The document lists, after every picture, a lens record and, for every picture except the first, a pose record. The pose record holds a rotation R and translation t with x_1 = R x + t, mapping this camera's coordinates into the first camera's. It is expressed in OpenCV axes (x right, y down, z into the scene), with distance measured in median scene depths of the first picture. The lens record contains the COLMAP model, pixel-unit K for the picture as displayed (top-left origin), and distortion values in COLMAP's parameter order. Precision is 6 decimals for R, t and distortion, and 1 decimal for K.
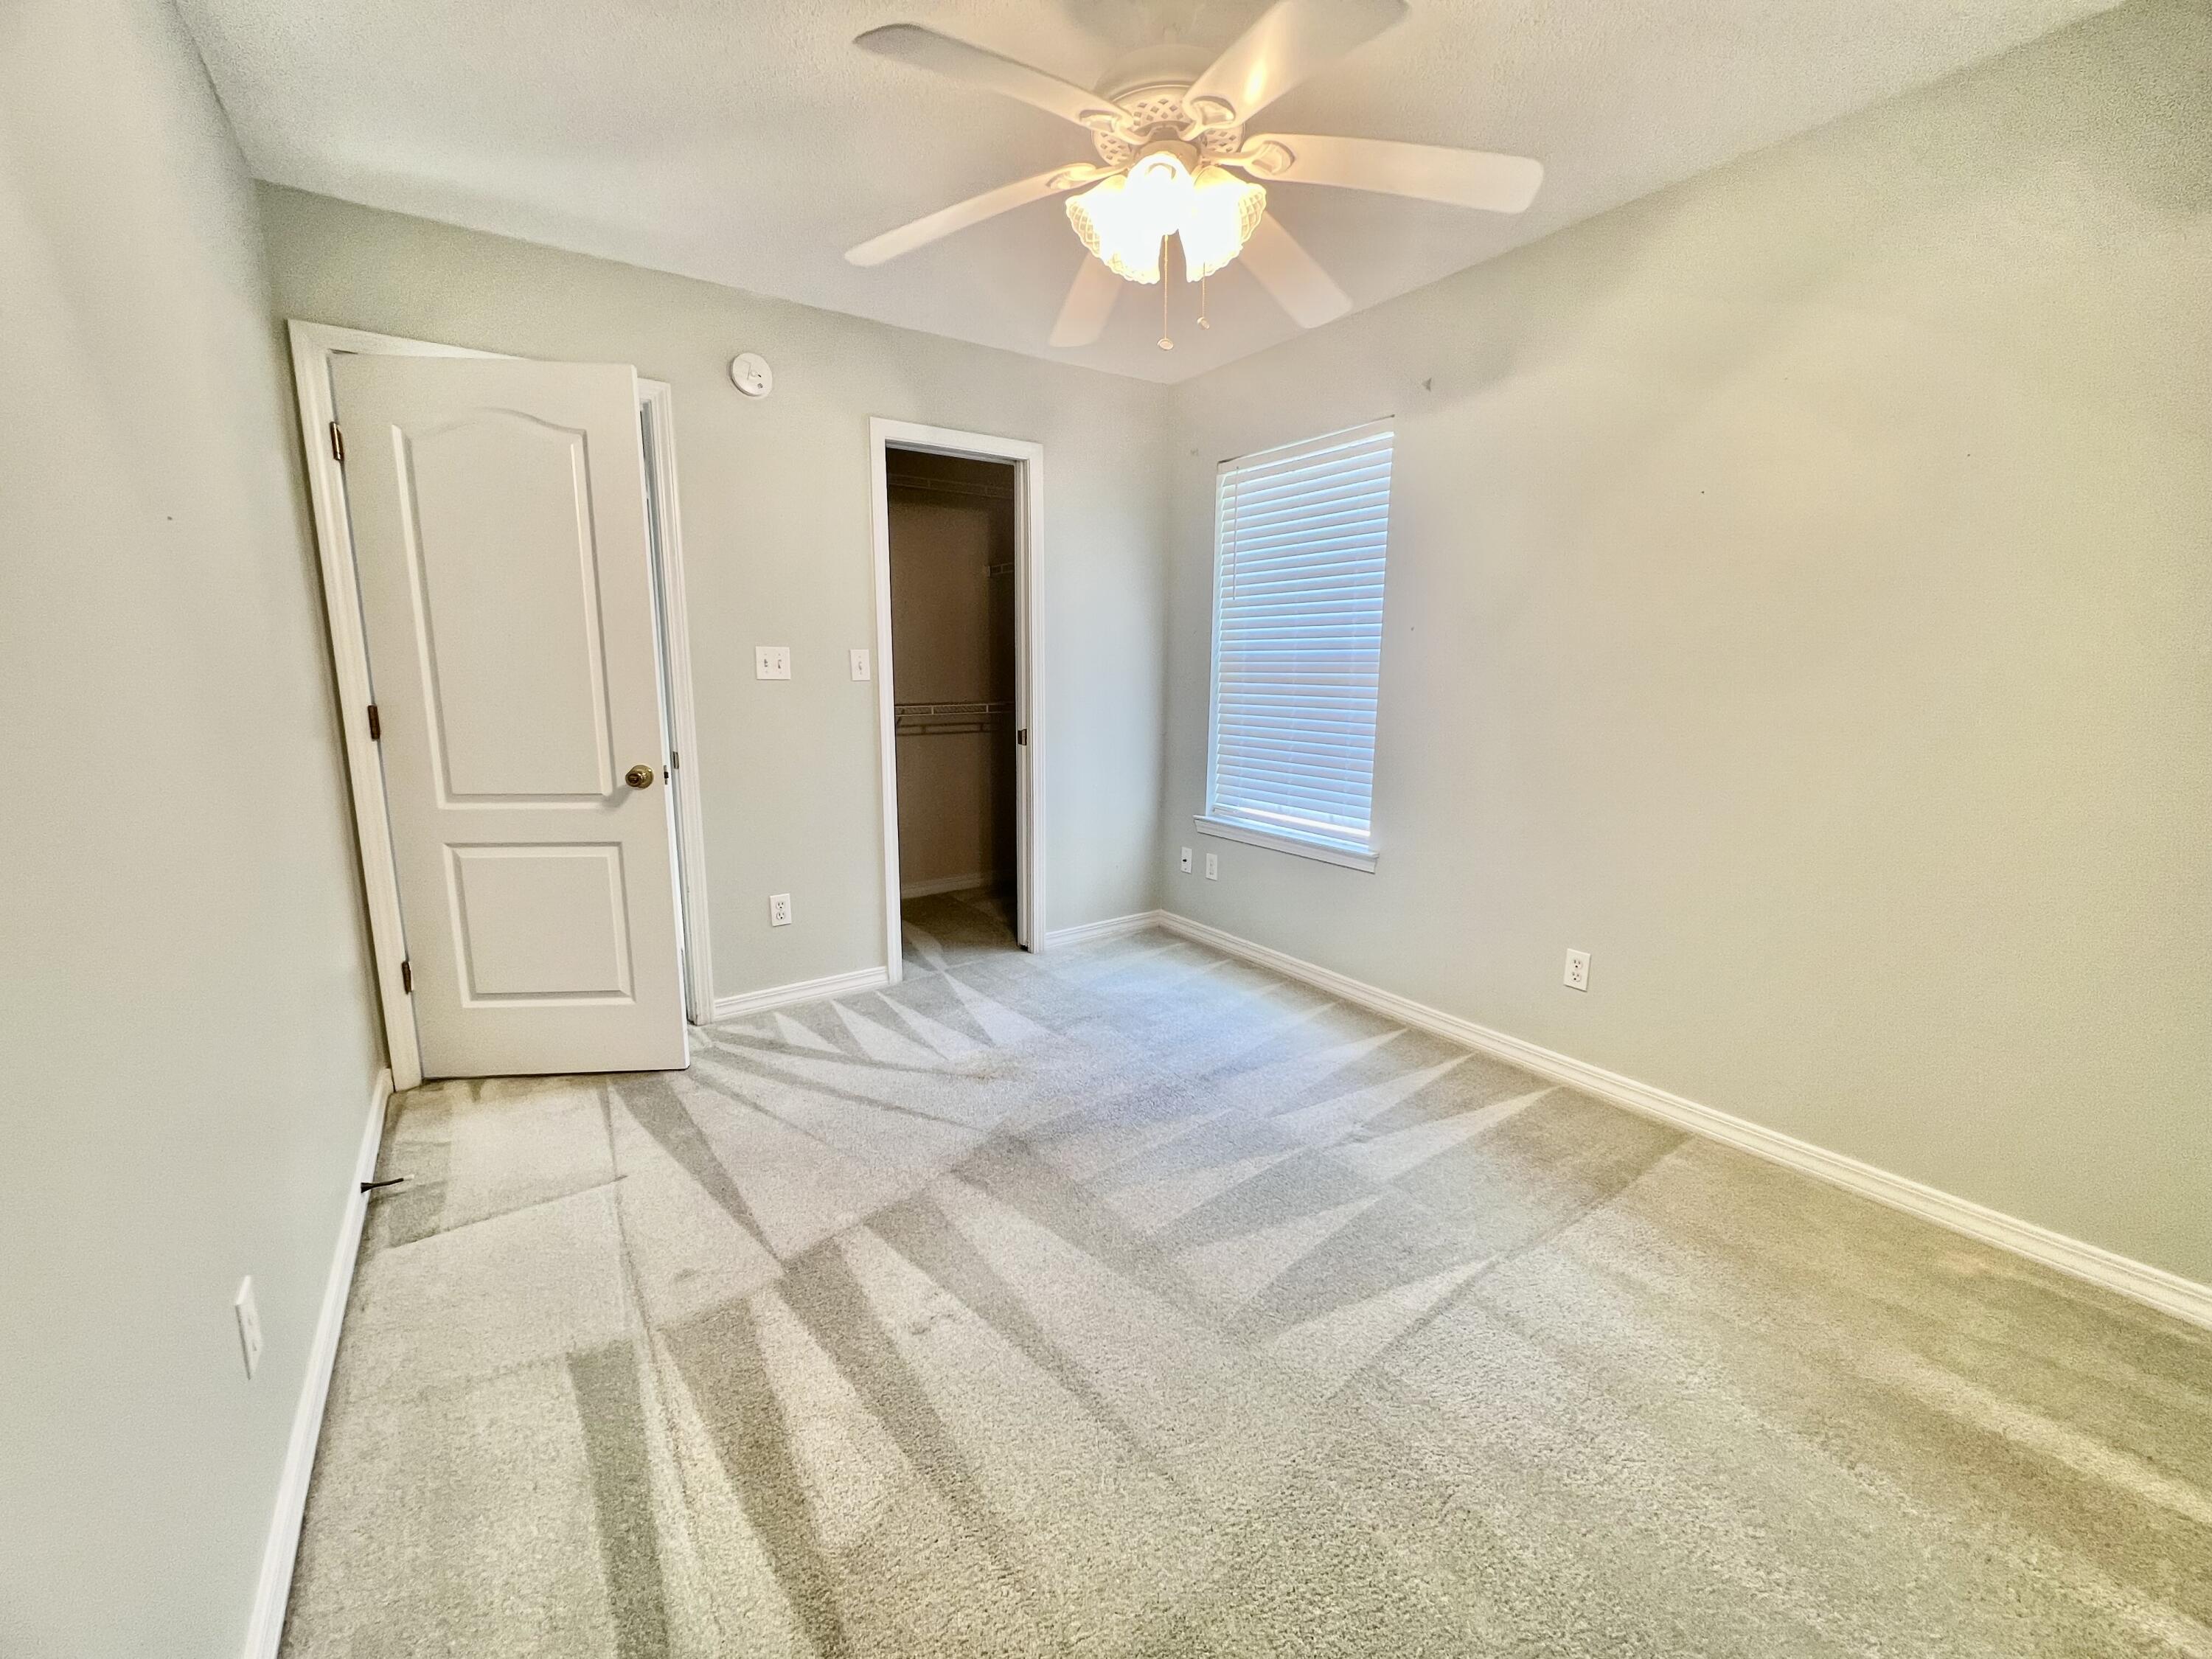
lens RADIAL K [[885.9, 0, 1103.2], [0, 885.9, 821.5], [0, 0, 1]] dist [-0.002152, 0.000353]
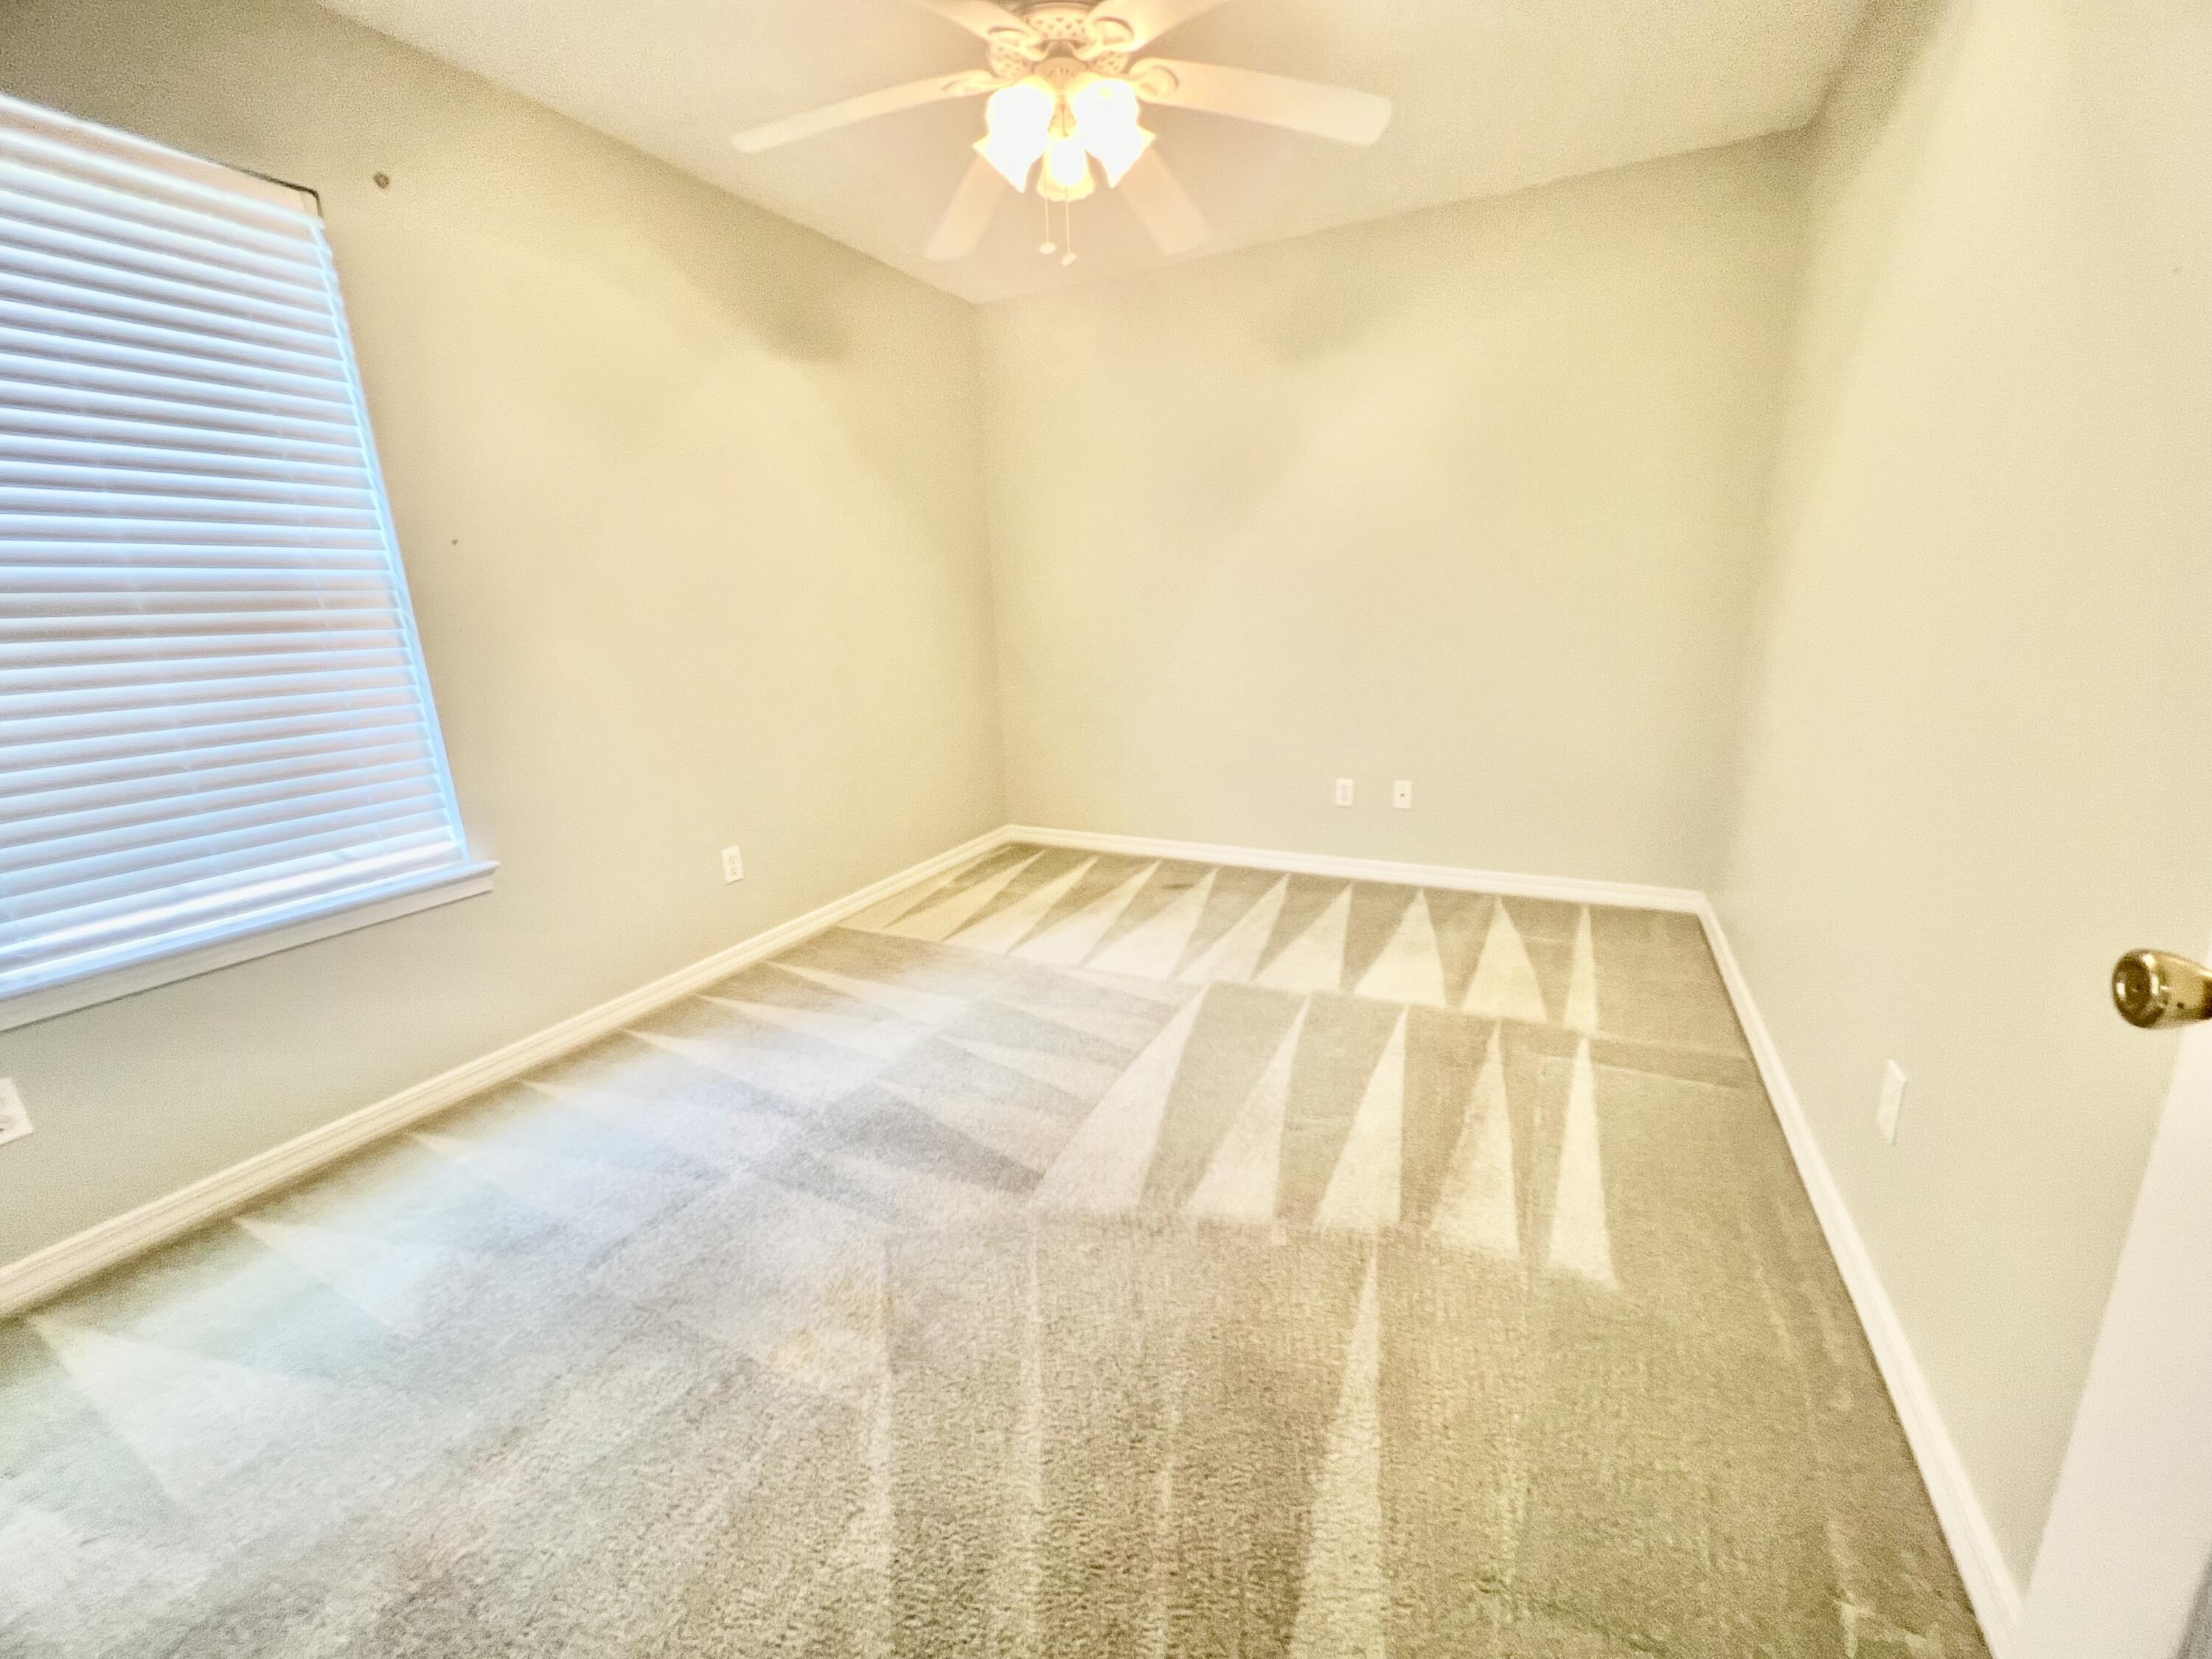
lens RADIAL K [[885.9, 0, 1103.2], [0, 885.9, 821.5], [0, 0, 1]] dist [-0.002152, 0.000353]
pose [[-0.475992, -0.204100, 0.855439, -0.573682], [0.186407, 0.927182, 0.324940, -0.144096], [-0.859467, 0.314128, -0.403285, 0.919349]]
